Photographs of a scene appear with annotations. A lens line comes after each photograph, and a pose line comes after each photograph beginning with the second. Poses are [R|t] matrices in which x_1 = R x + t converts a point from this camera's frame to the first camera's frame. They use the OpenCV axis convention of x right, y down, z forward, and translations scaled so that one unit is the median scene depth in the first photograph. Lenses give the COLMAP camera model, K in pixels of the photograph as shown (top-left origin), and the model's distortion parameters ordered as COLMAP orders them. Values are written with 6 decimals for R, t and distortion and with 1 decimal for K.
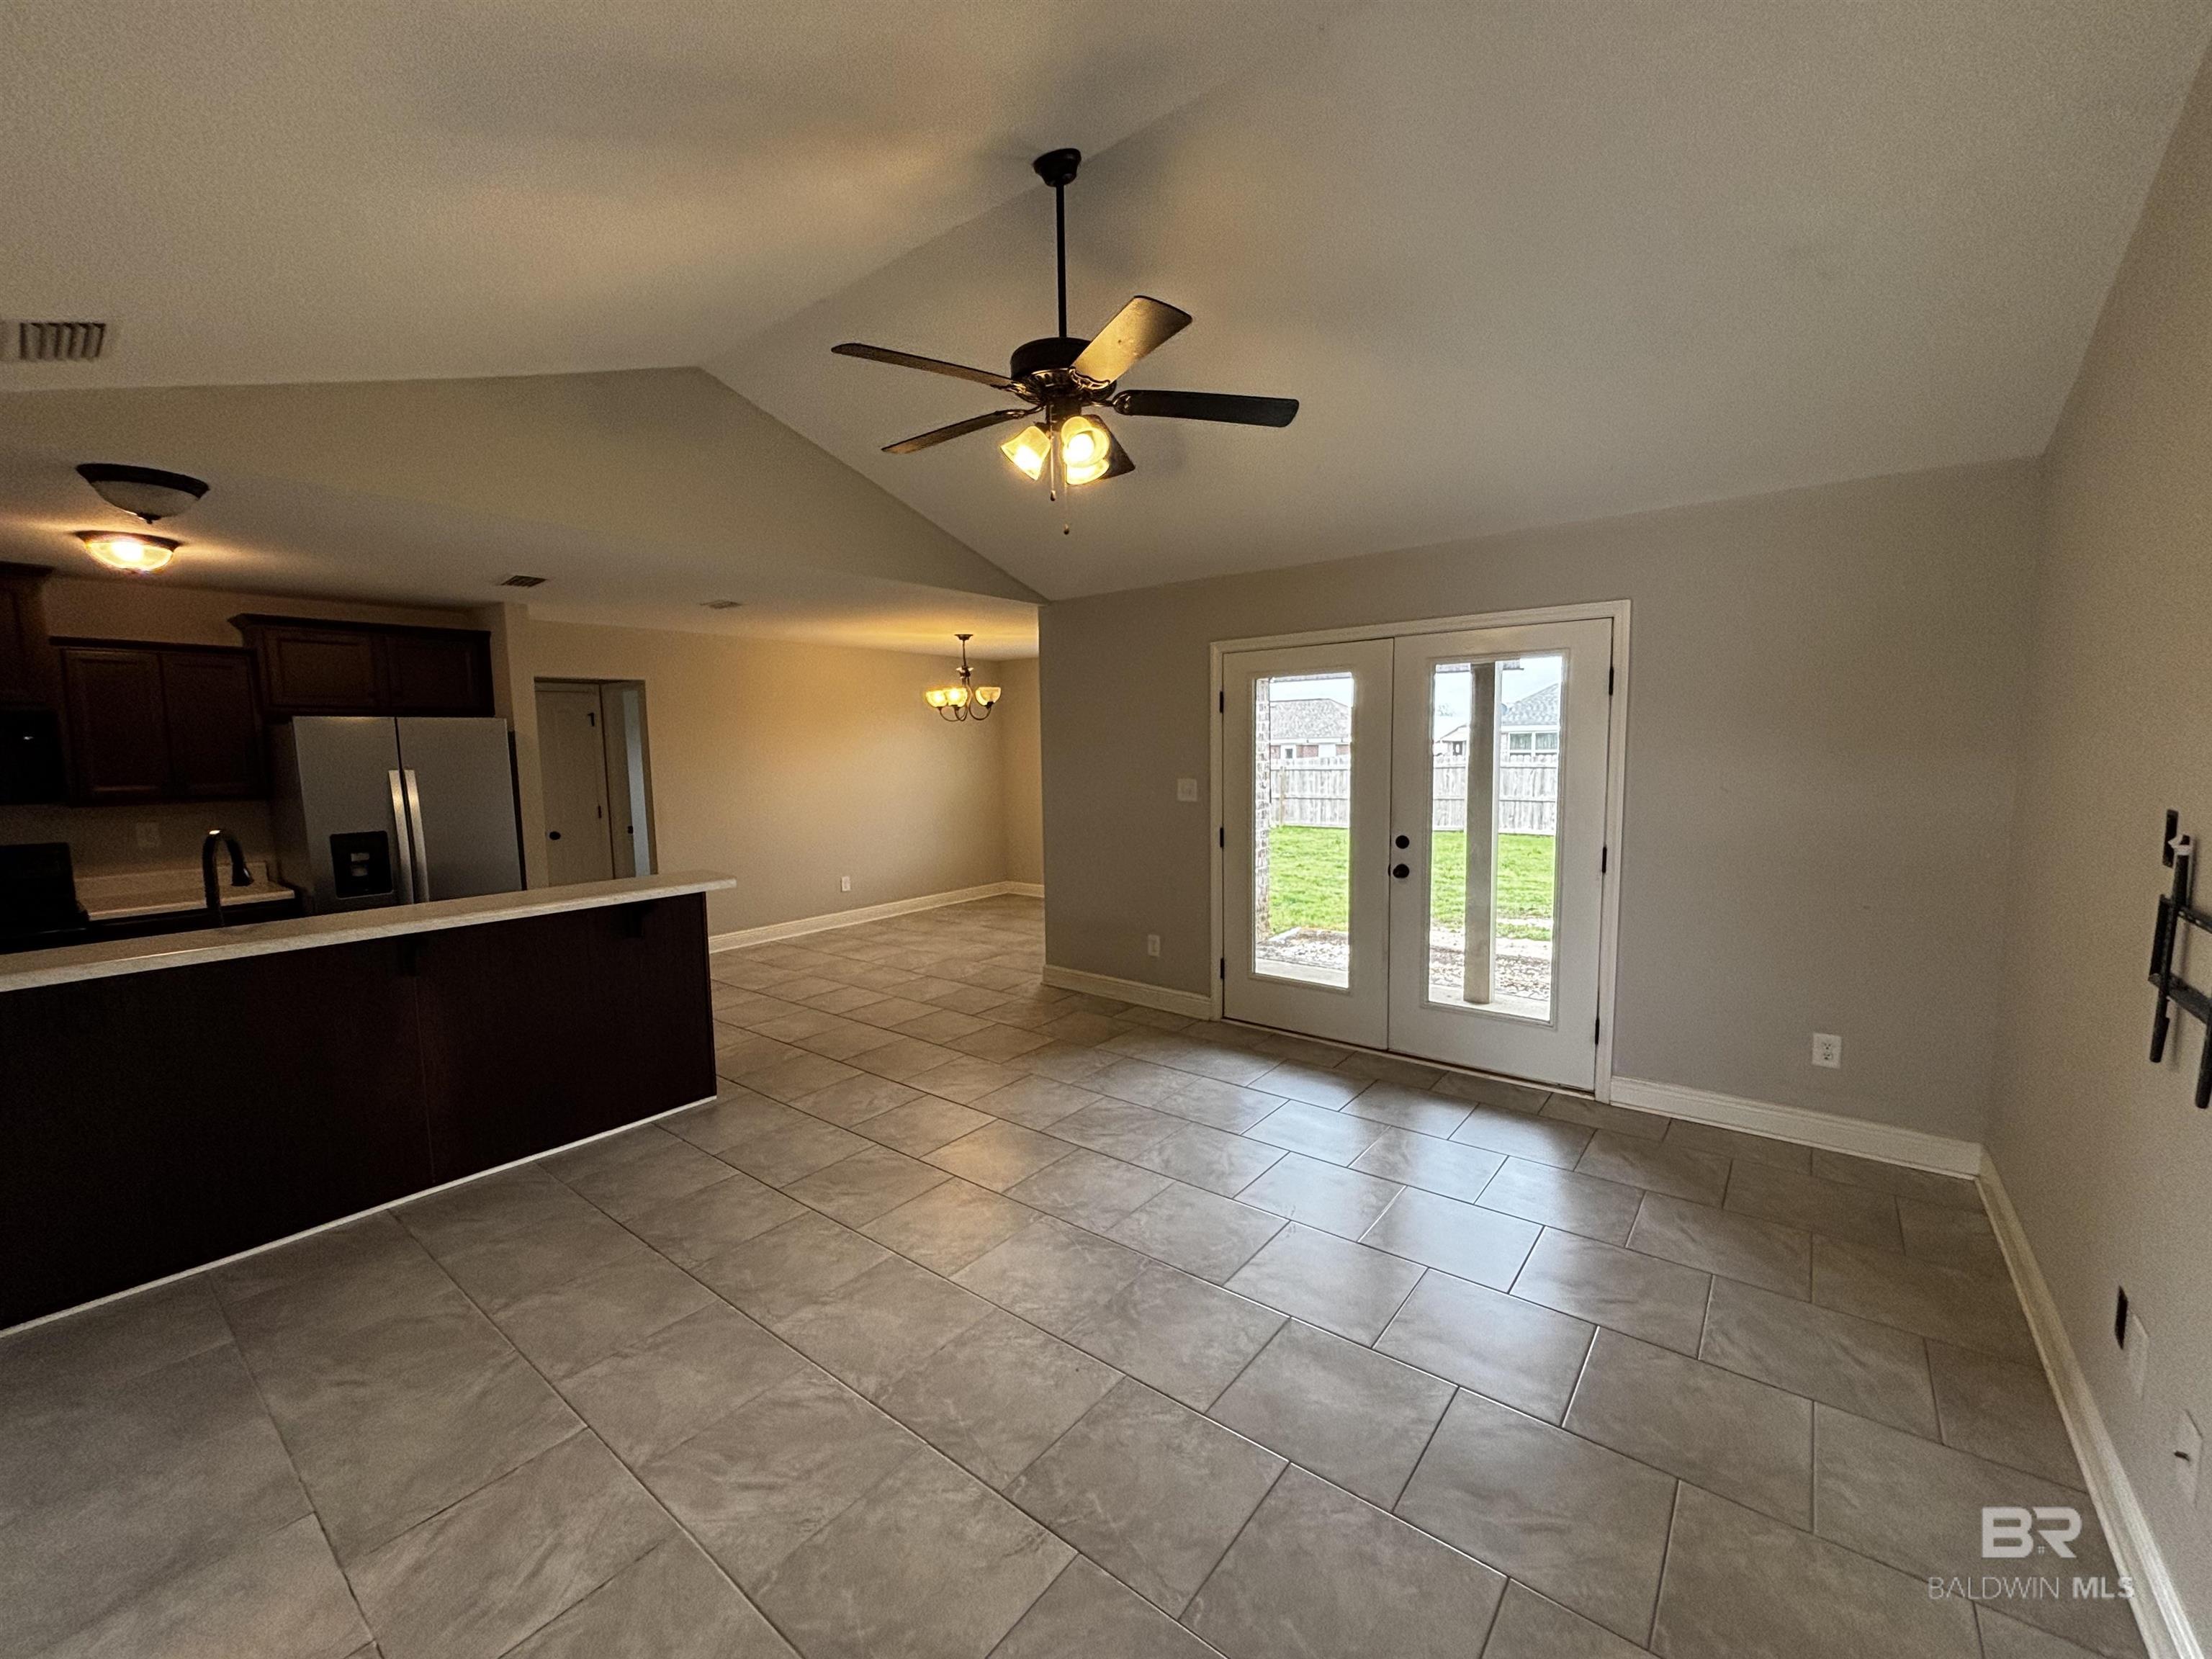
lens RADIAL K [[921.1, 0, 1106.0], [0, 921.1, 834.6], [0, 0, 1]] dist [-0.000428, -0.000018]
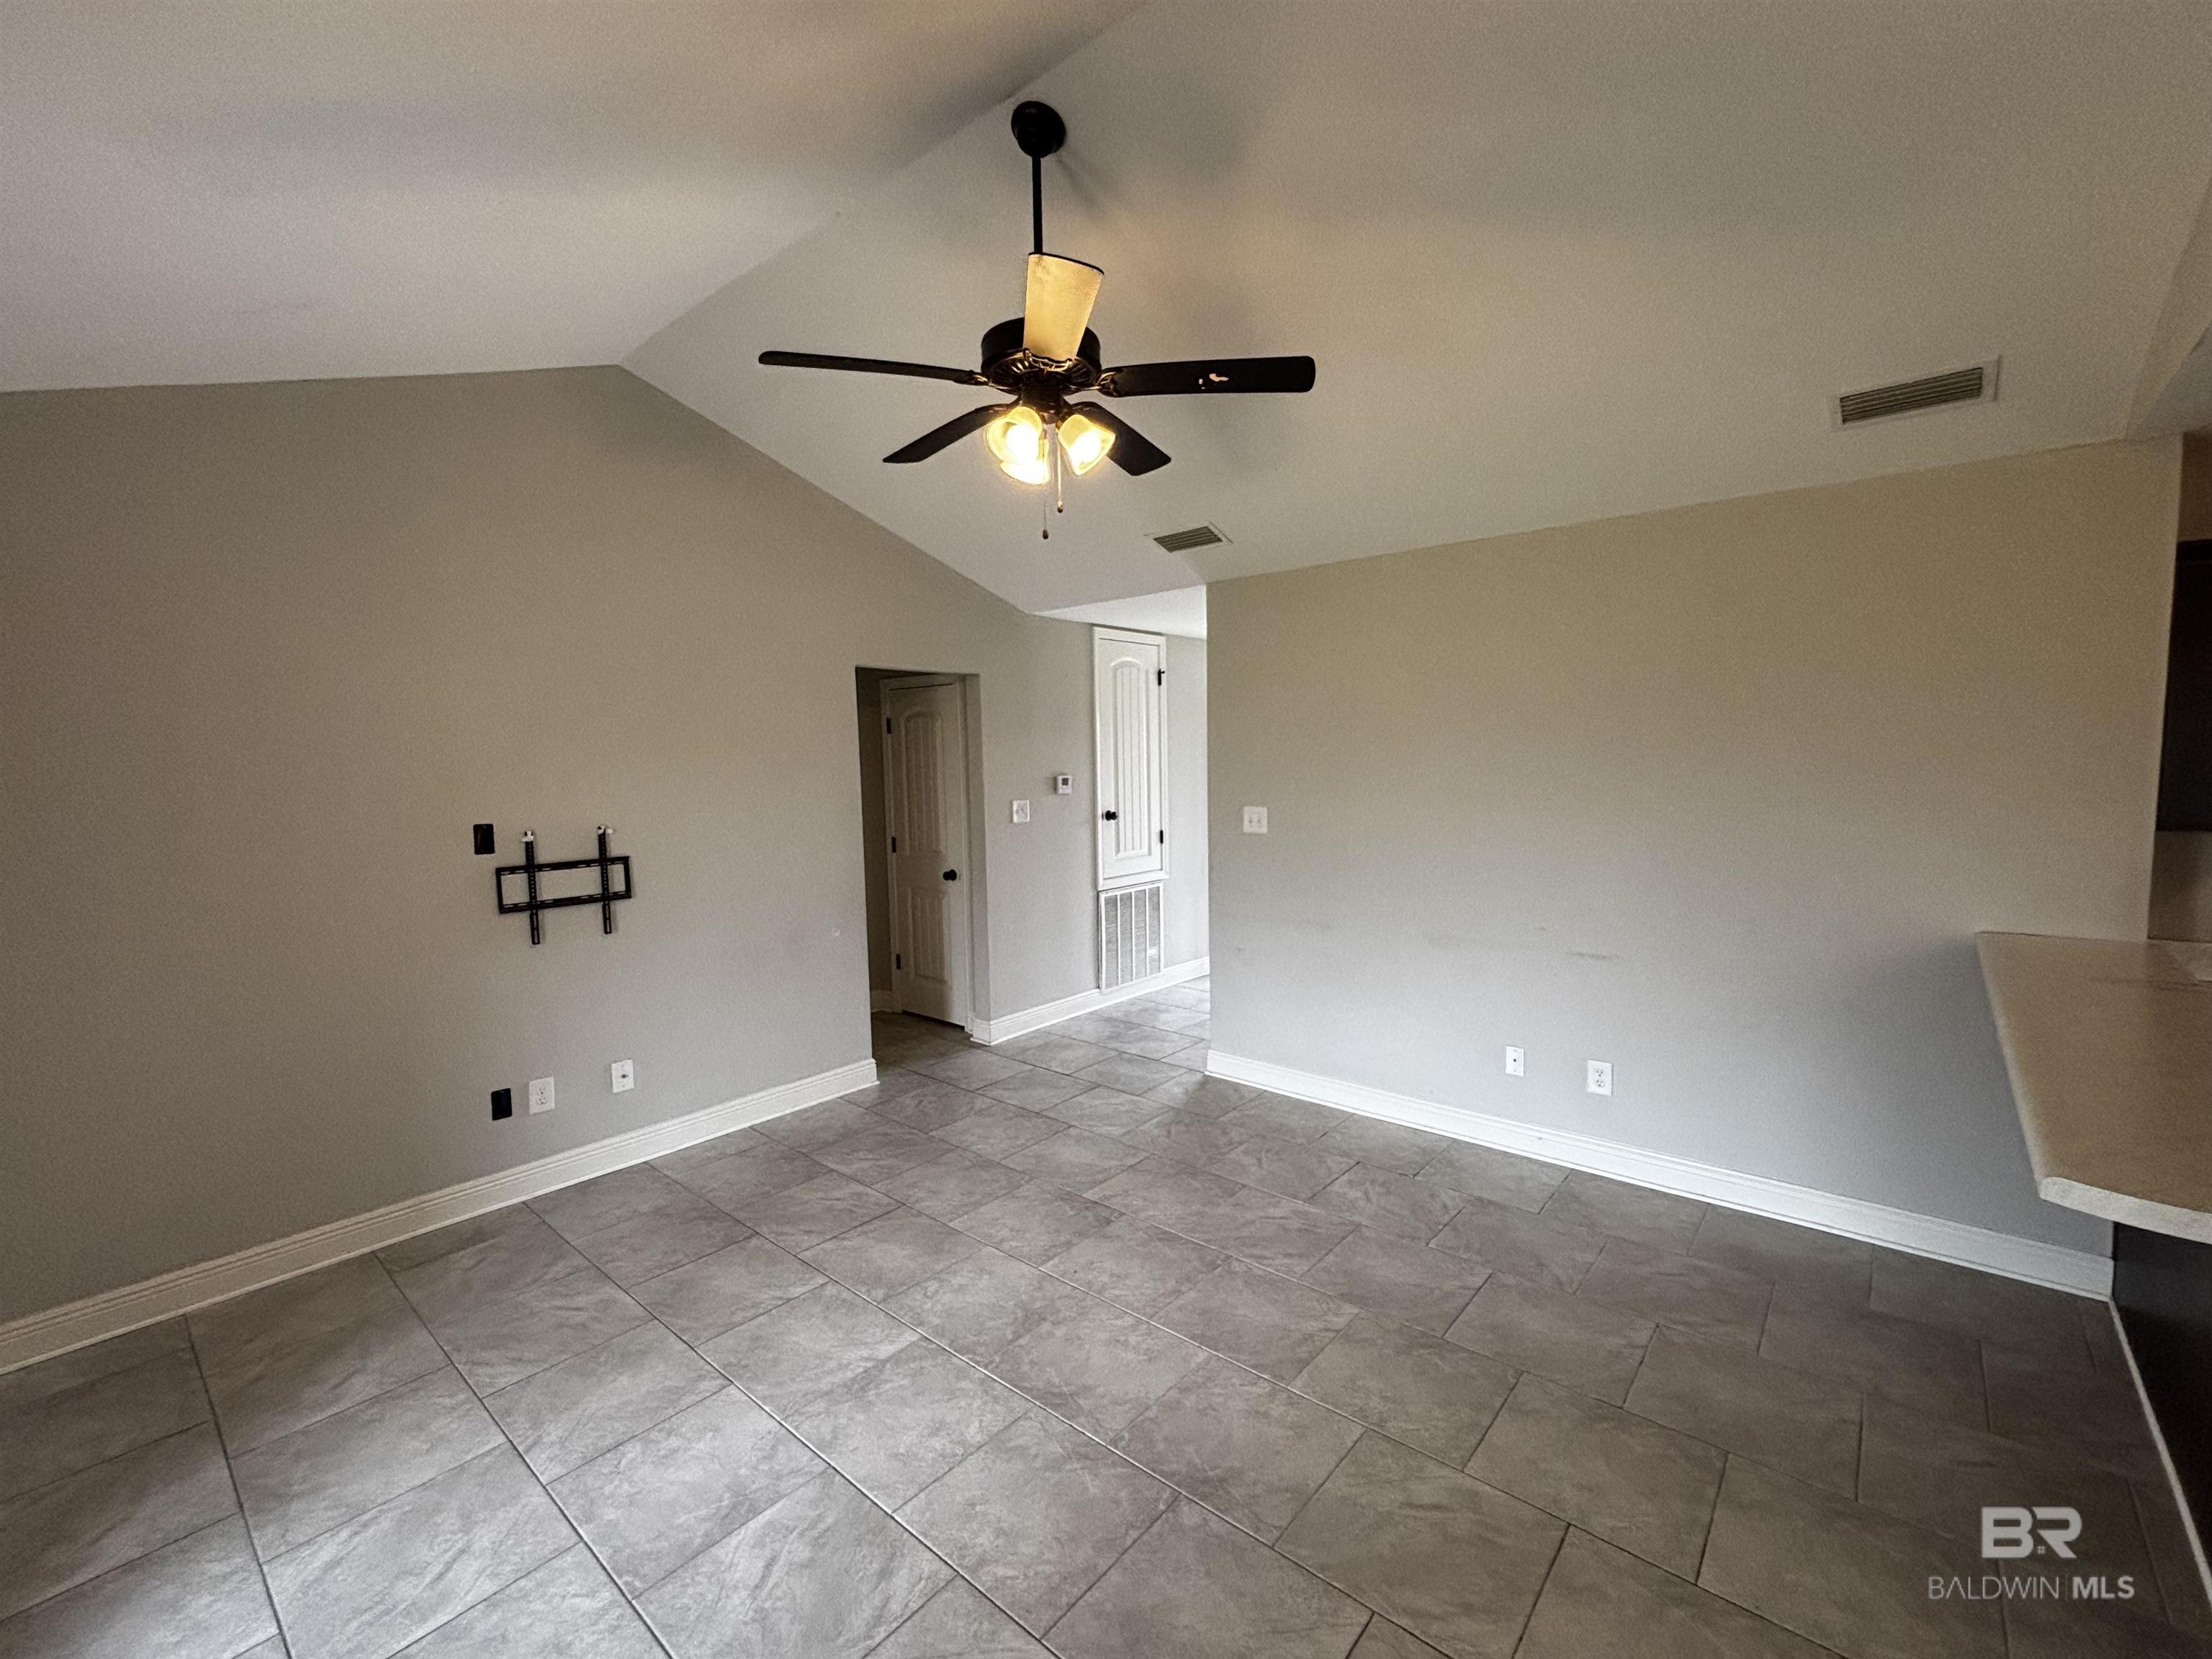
lens RADIAL K [[921.1, 0, 1105.6], [0, 921.1, 832.5], [0, 0, 1]] dist [-0.000428, -0.000018]
pose [[-0.998652, 0.032208, 0.040704, -0.127870], [0.039217, 0.981918, 0.185202, -0.209112], [-0.034003, 0.186549, -0.981857, 1.904429]]
